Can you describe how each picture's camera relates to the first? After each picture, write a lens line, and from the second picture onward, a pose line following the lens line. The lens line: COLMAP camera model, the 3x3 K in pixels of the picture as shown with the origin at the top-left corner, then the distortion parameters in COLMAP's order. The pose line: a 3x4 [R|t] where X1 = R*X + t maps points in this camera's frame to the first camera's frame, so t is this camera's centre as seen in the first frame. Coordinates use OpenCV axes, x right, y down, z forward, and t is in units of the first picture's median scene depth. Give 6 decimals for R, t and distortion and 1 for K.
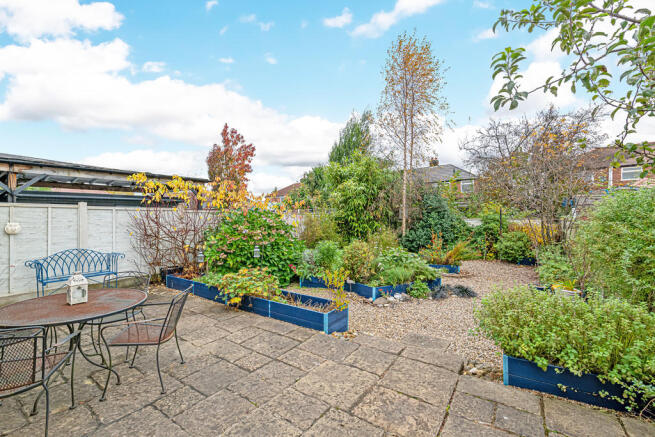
lens RADIAL K [[287.1, 0, 331.1], [0, 287.1, 214.6], [0, 0, 1]] dist [-0.000867, 0.000042]
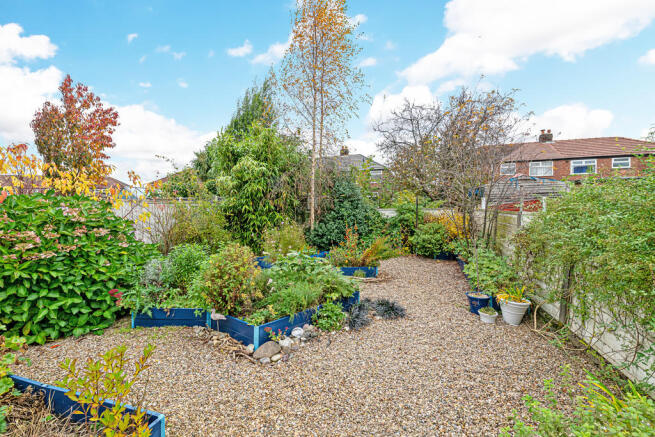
lens RADIAL K [[287.1, 0, 326.9], [0, 287.1, 214.5], [0, 0, 1]] dist [-0.000867, 0.000042]
pose [[0.958968, -0.007529, 0.283415, 0.064664], [-0.001197, 0.999531, 0.030606, 0.005058], [-0.283512, -0.029689, 0.958509, 0.213793]]
